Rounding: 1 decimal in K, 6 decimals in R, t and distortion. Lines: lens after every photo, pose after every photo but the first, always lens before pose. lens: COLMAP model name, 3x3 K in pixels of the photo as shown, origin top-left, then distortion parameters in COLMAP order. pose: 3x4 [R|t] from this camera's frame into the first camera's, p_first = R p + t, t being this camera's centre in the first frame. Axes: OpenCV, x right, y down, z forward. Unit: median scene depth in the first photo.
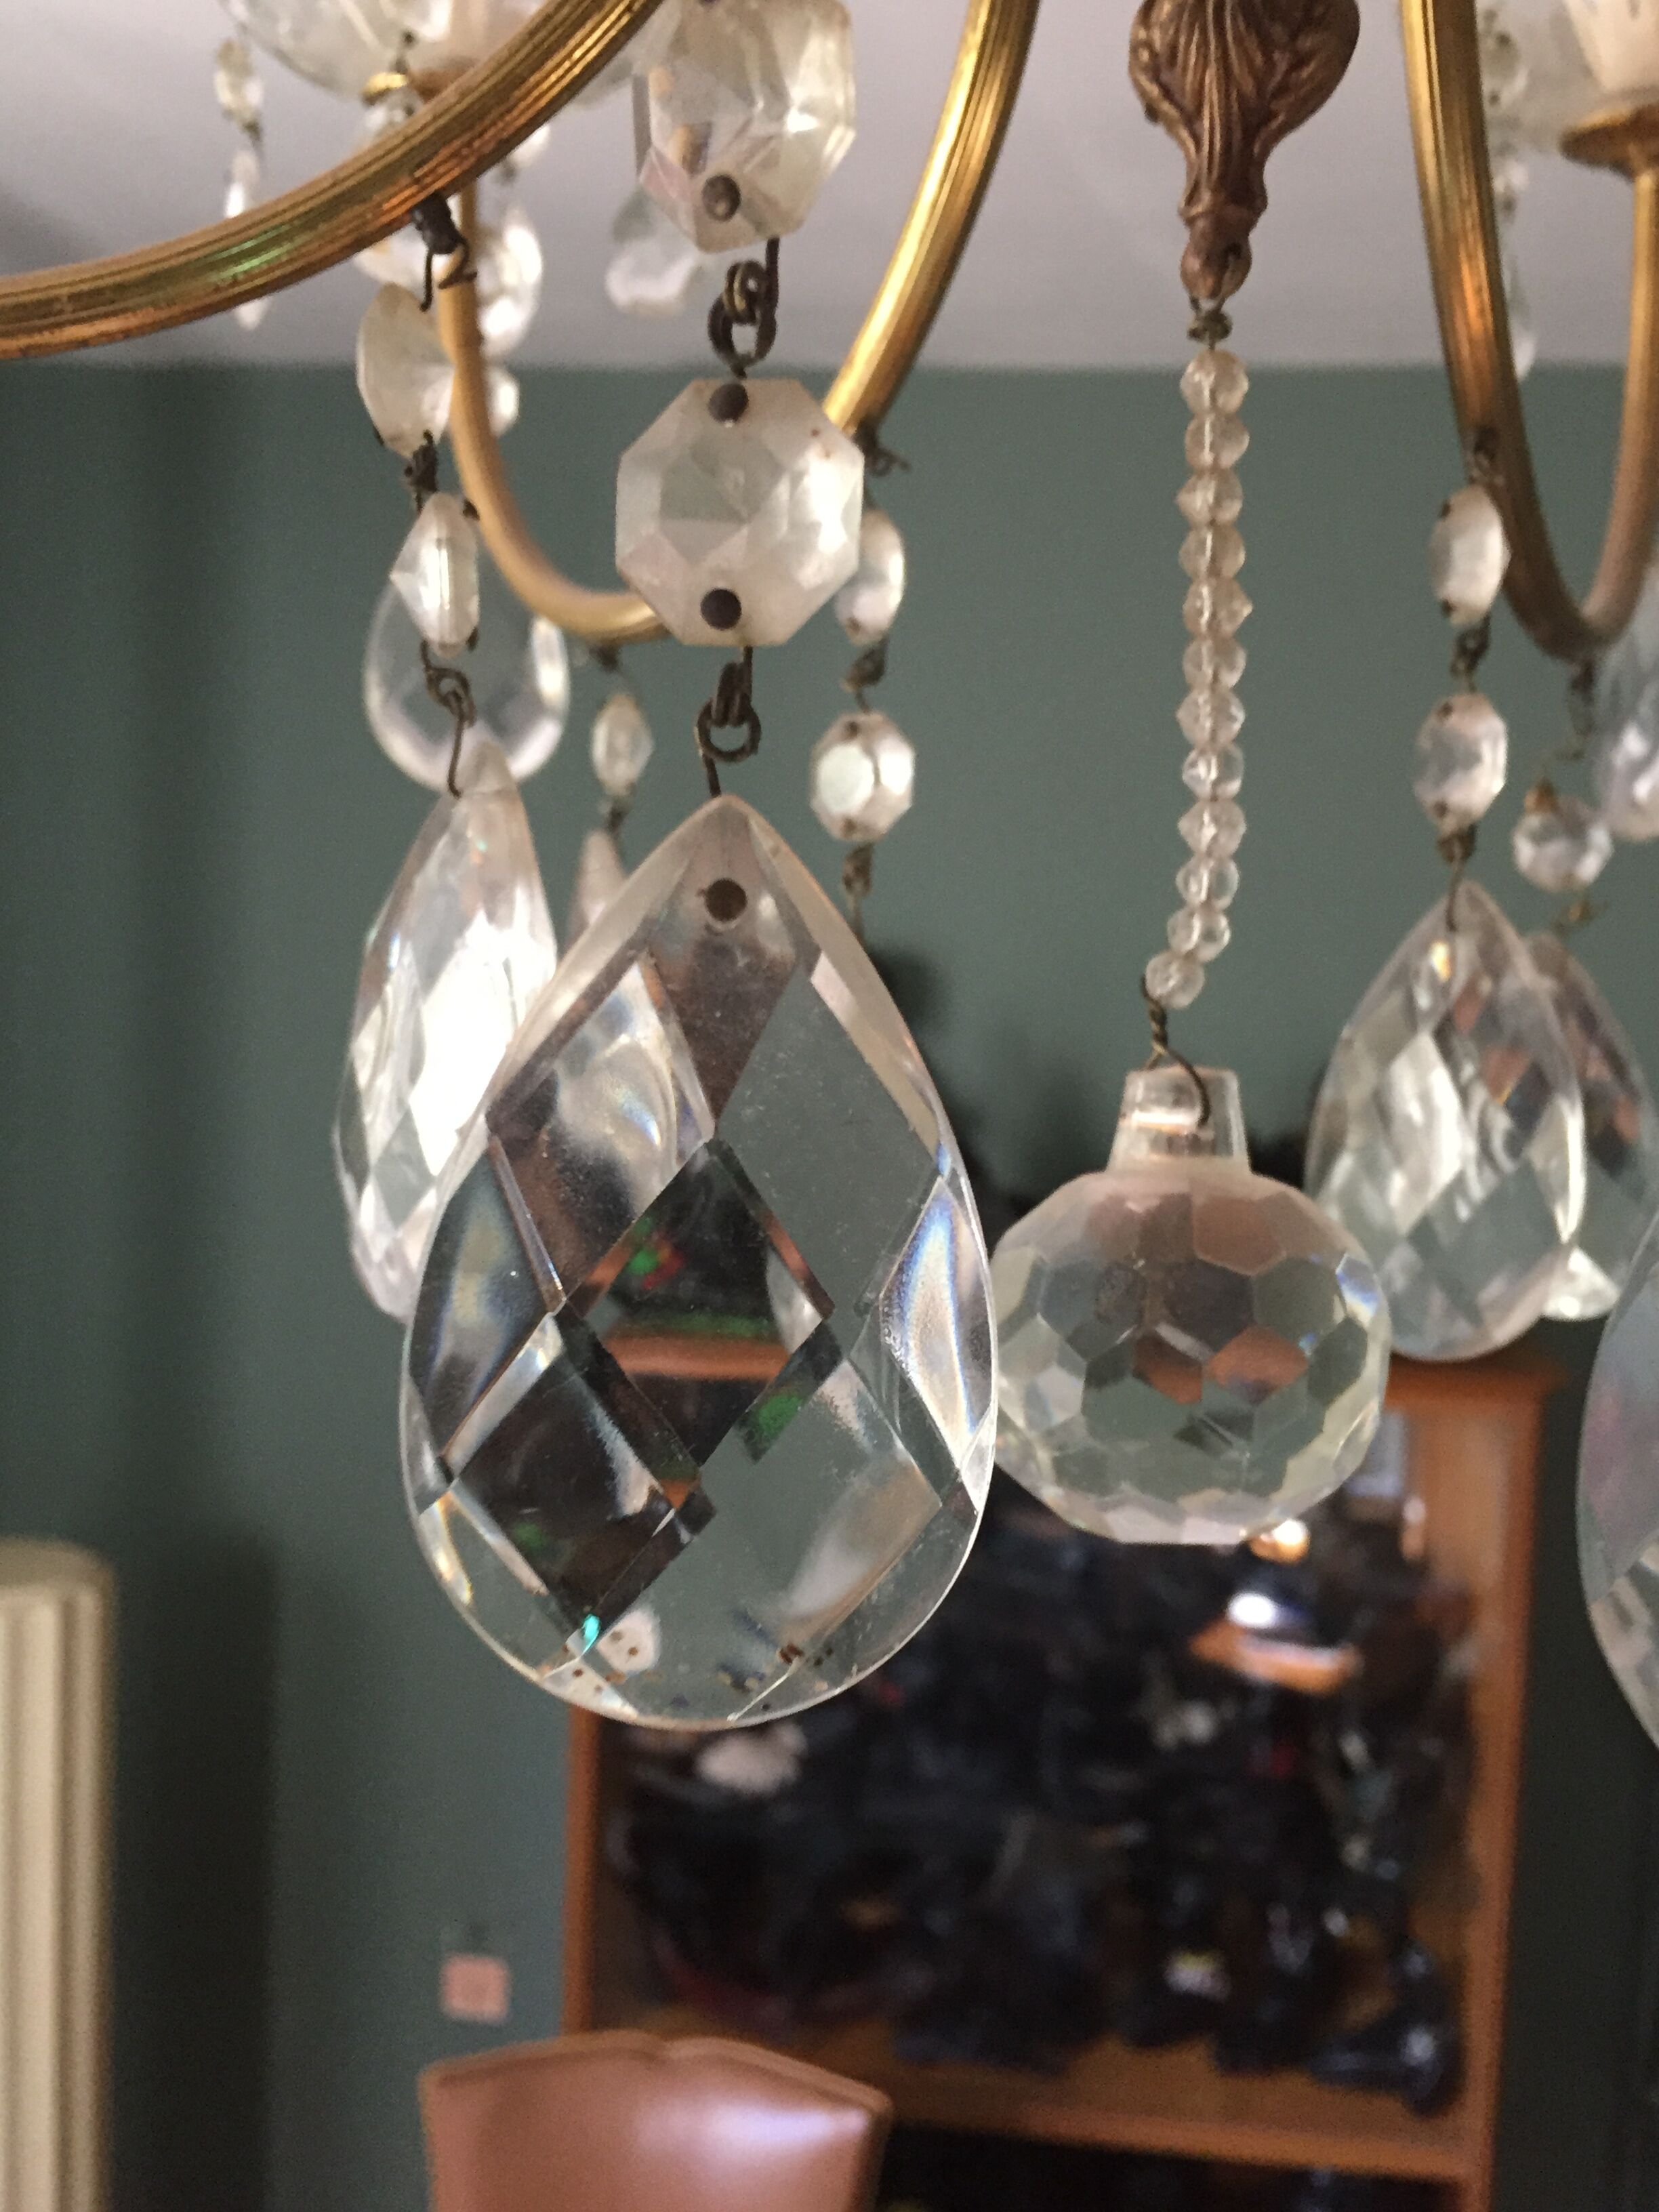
lens RADIAL K [[1957.2, 0, 813.9], [0, 1957.2, 1164.7], [0, 0, 1]] dist [0.136289, -0.250478]
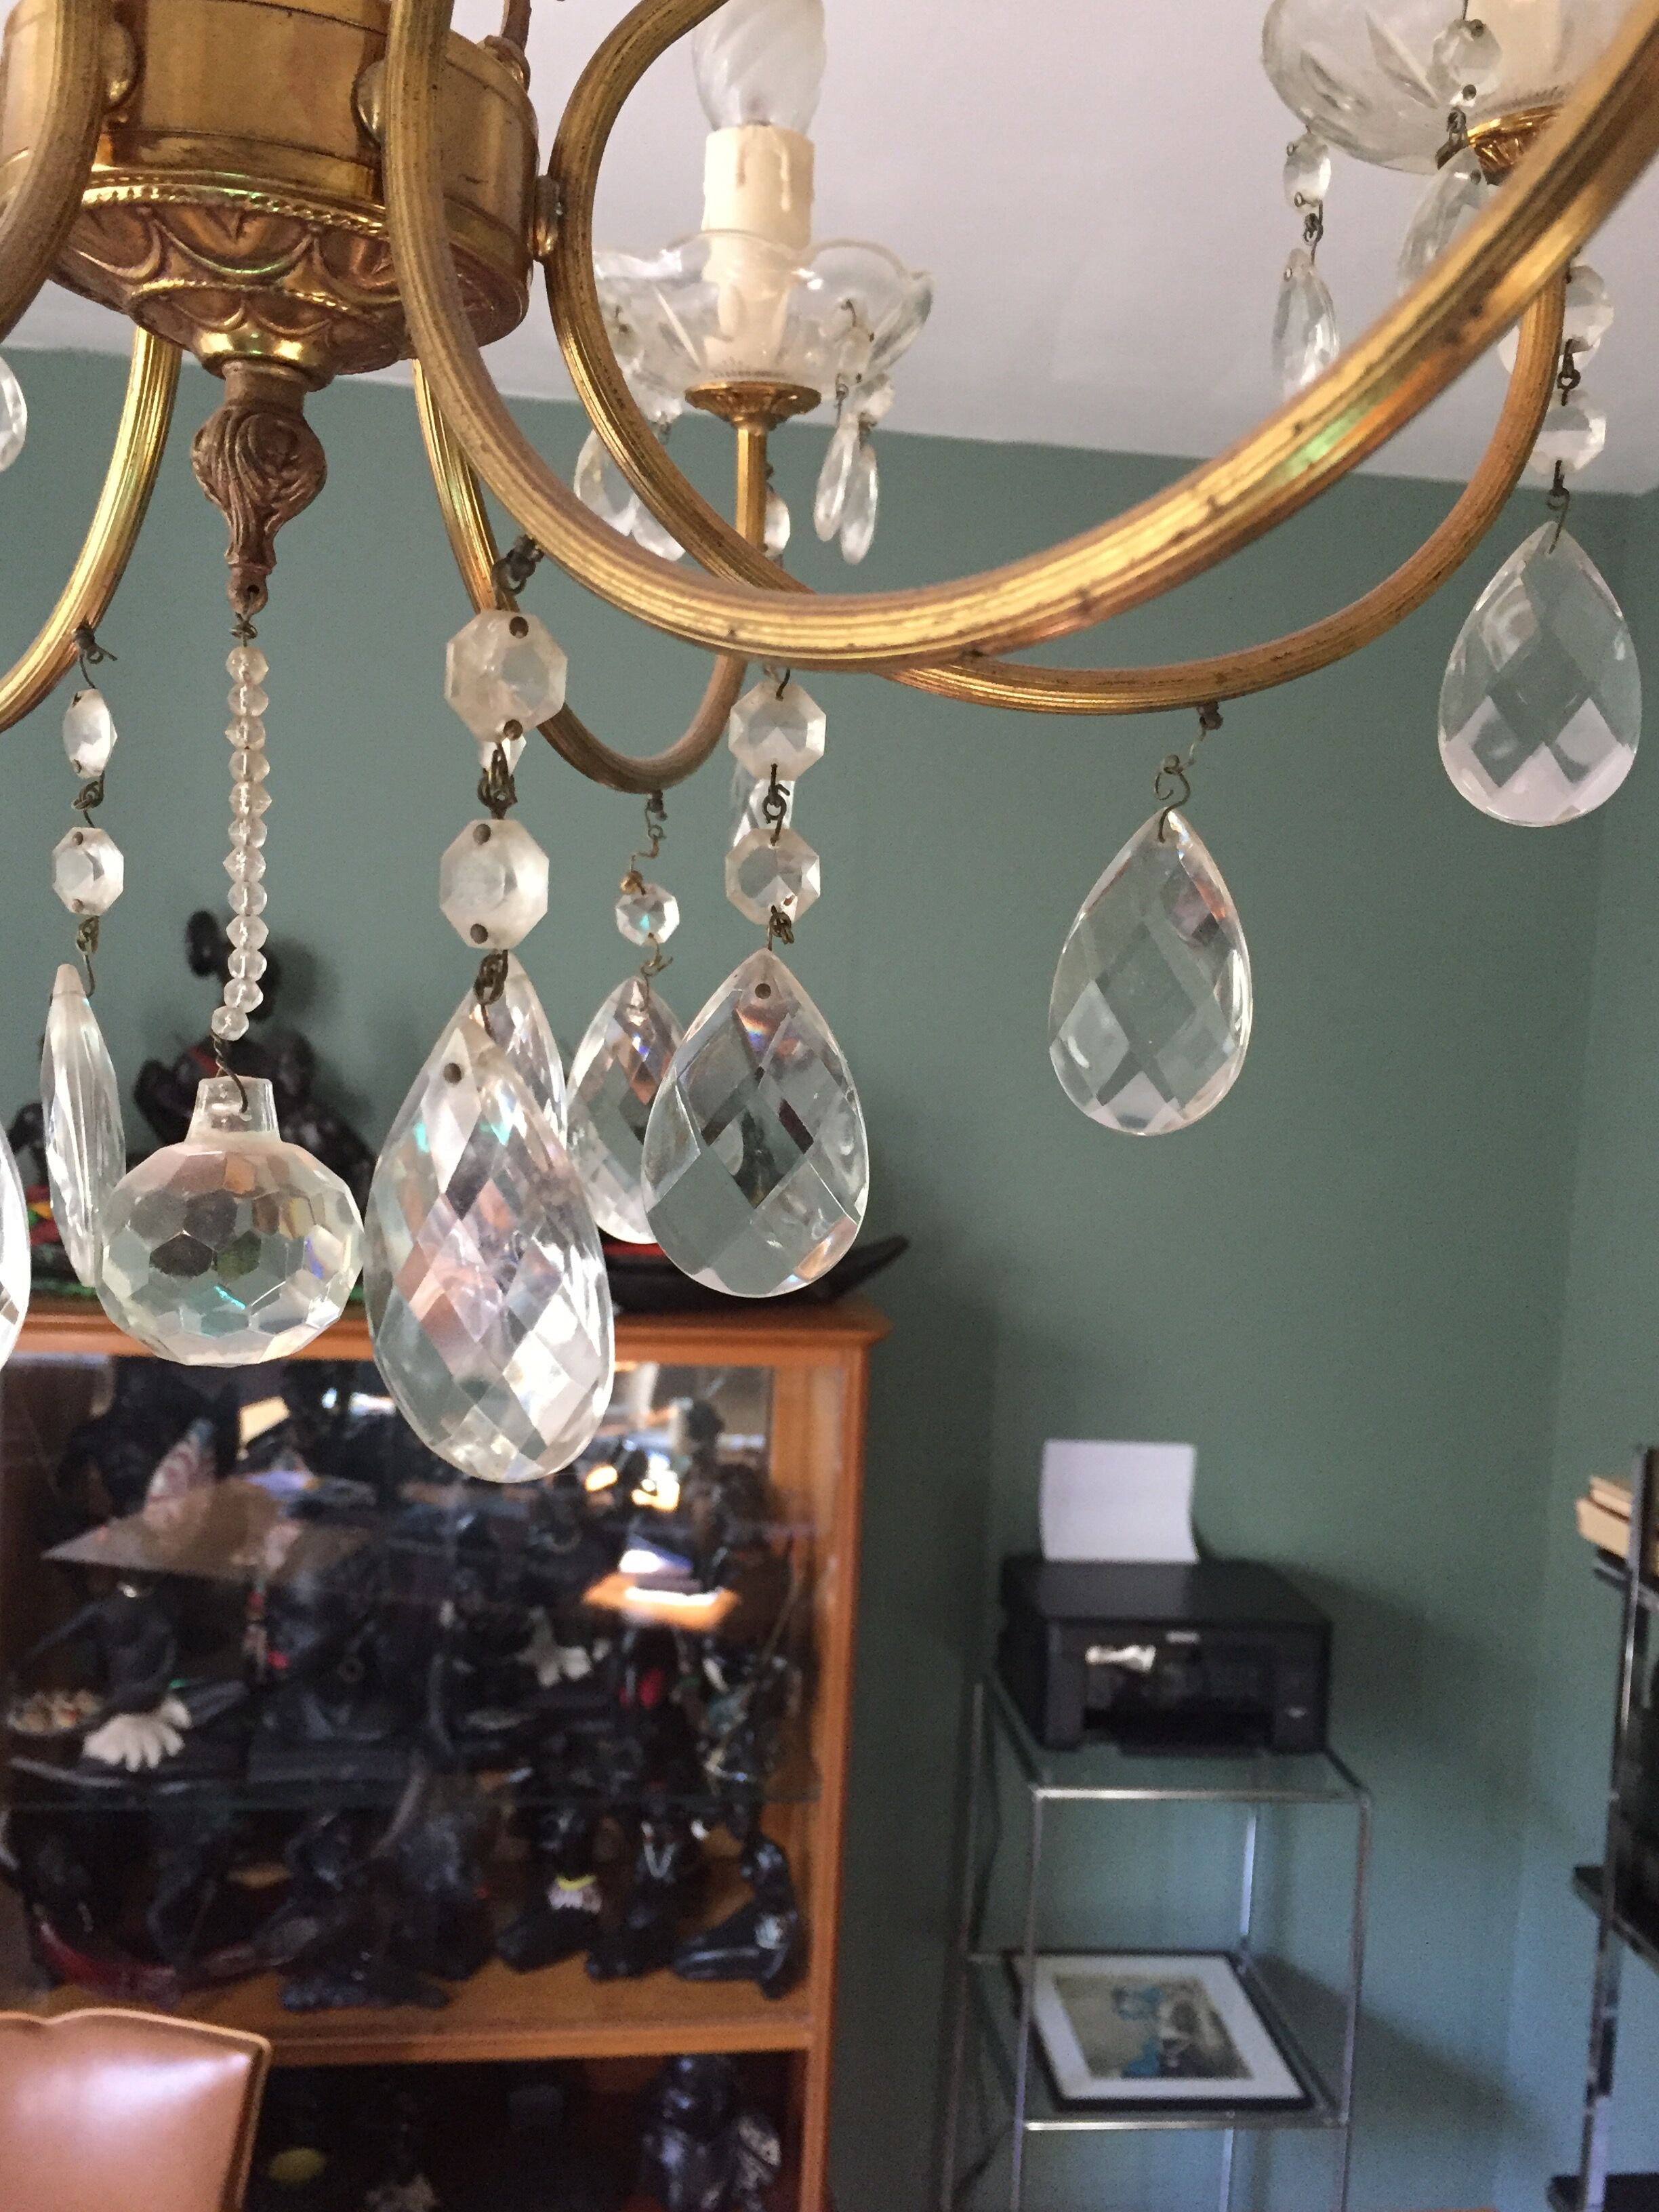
lens RADIAL K [[1957.2, 0, 813.9], [0, 1957.2, 1164.7], [0, 0, 1]] dist [0.136289, -0.250478]
pose [[0.960138, -0.007381, 0.279430, 0.019976], [0.005335, 0.999953, 0.008082, 0.001519], [-0.279477, -0.006269, 0.960132, -0.077073]]
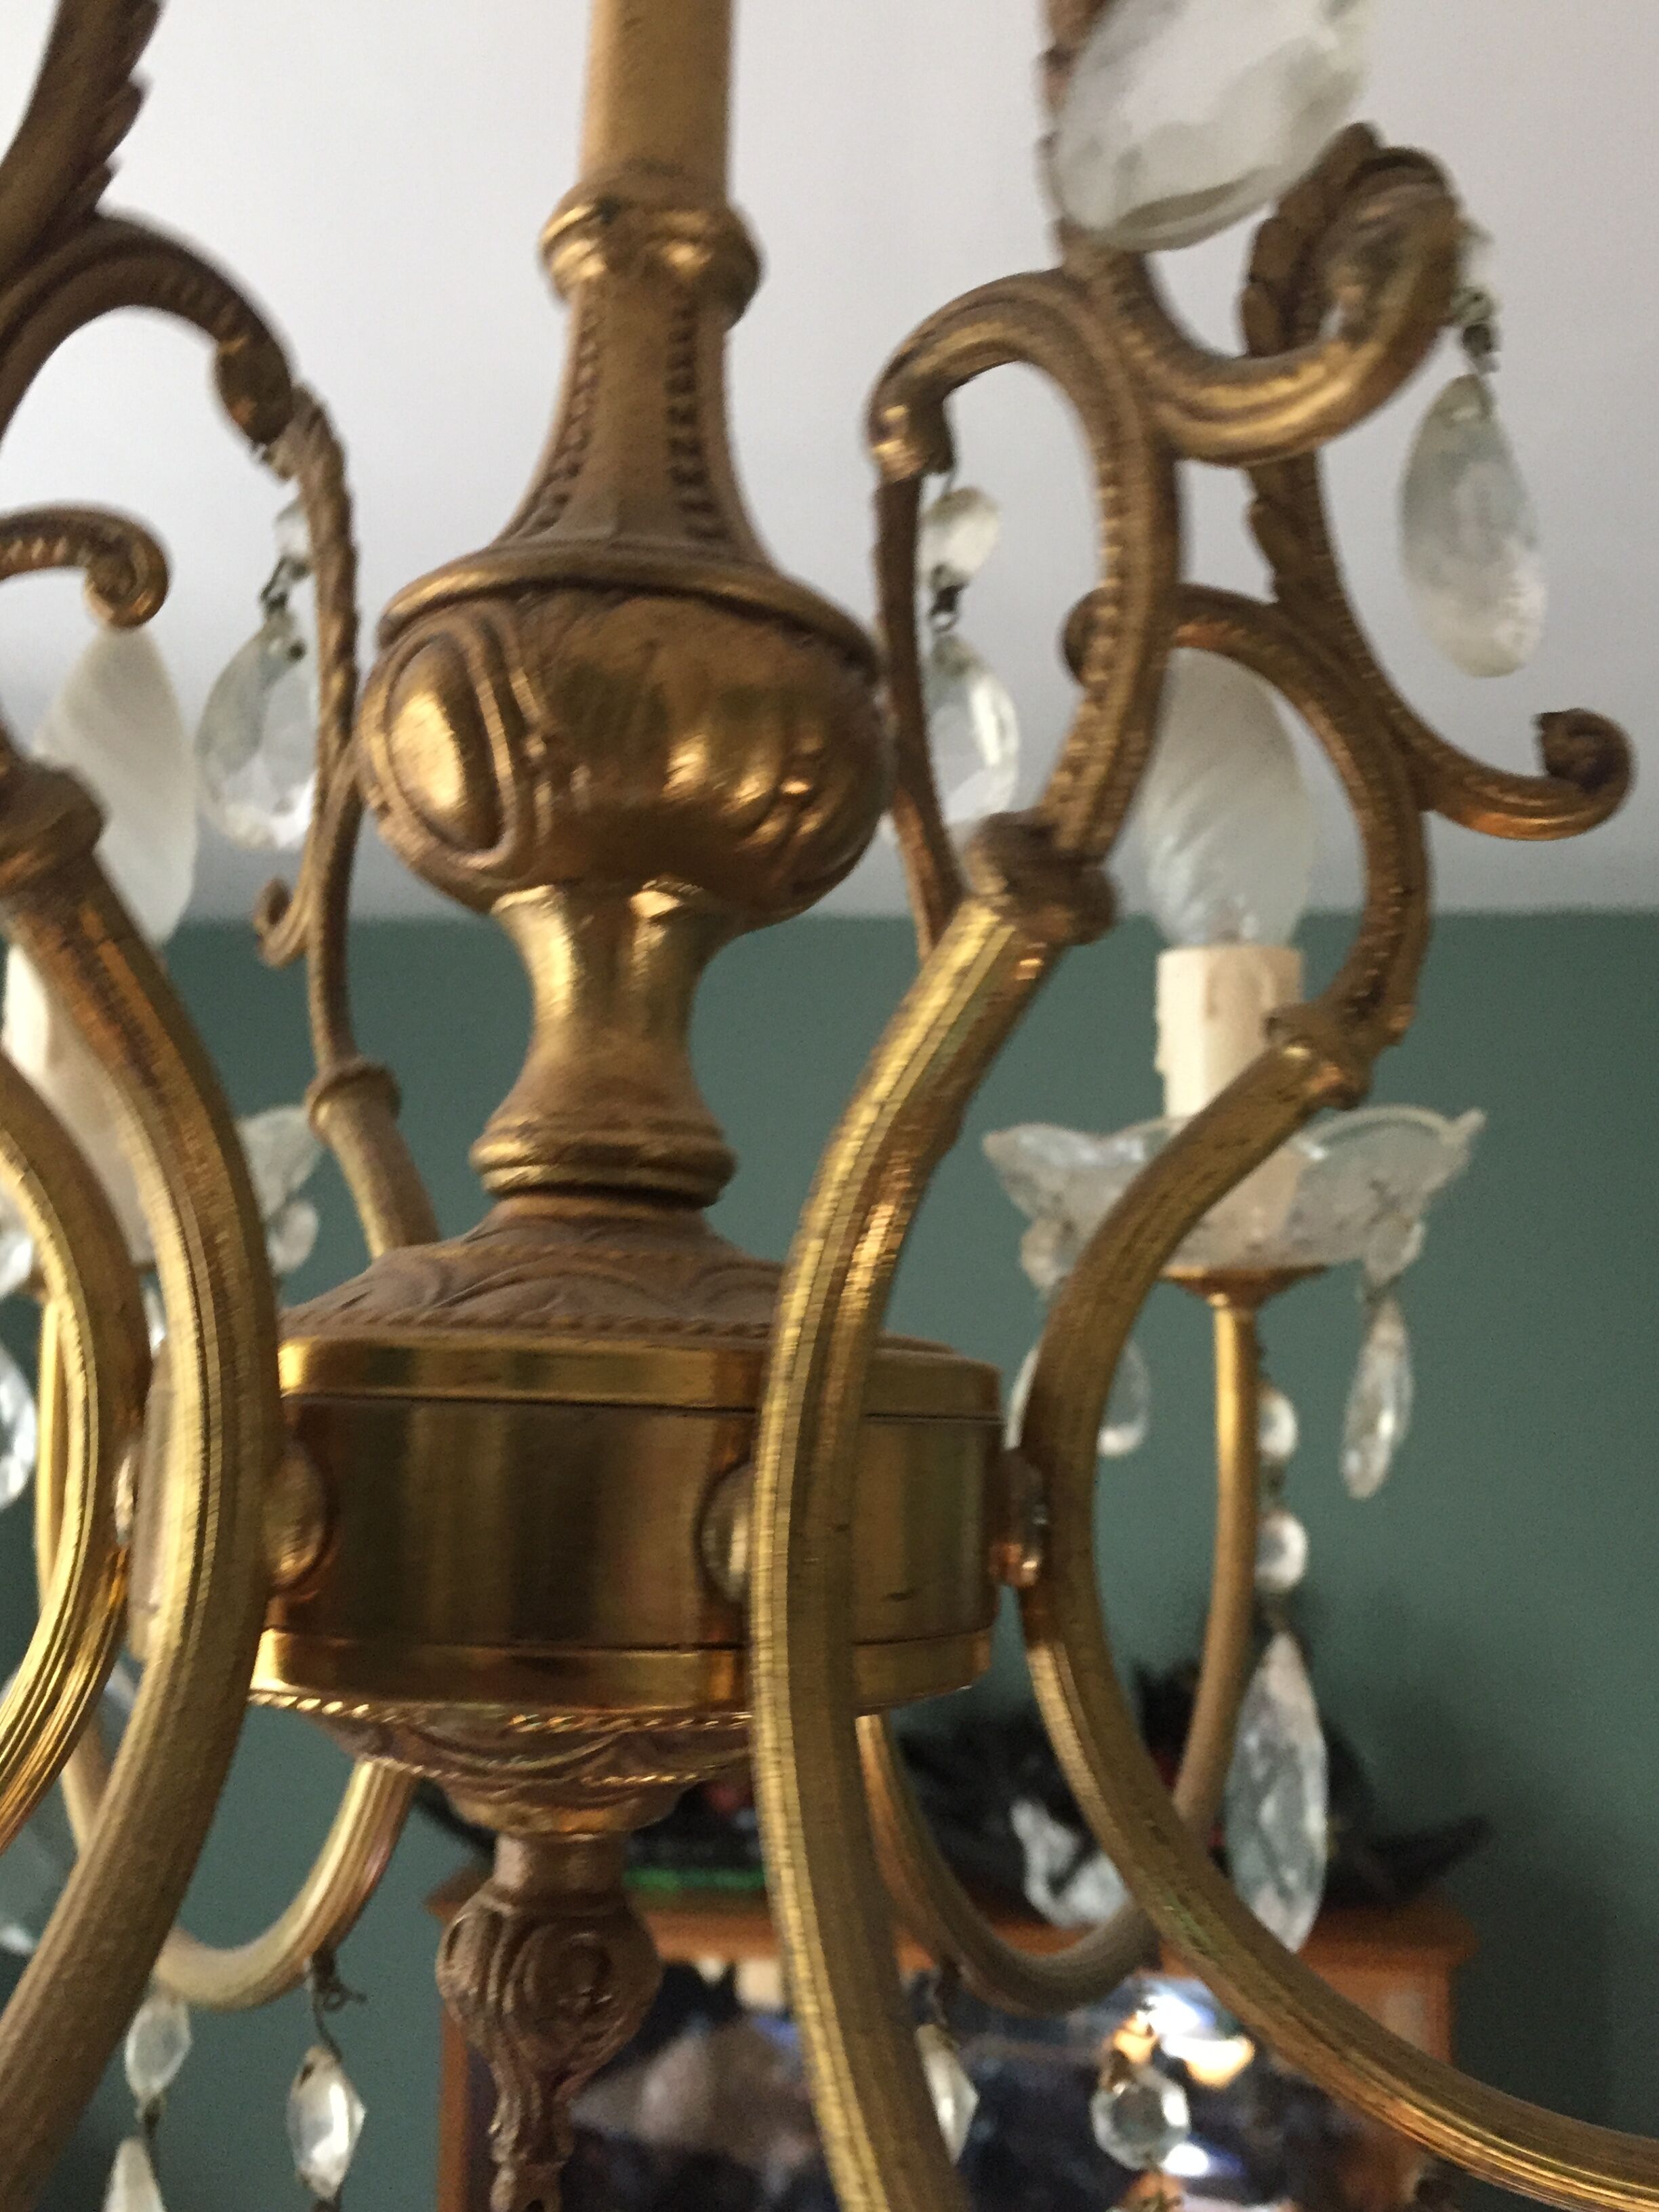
lens RADIAL K [[1945.5, 0, 829.5], [0, 1945.5, 1106.0], [0, 0, 1]] dist [0.031155, -0.019809]
pose [[0.995019, 0.004184, 0.099595, 0.026633], [0.018106, 0.974913, -0.221848, -0.079539], [-0.098025, 0.222546, 0.969982, -0.005186]]
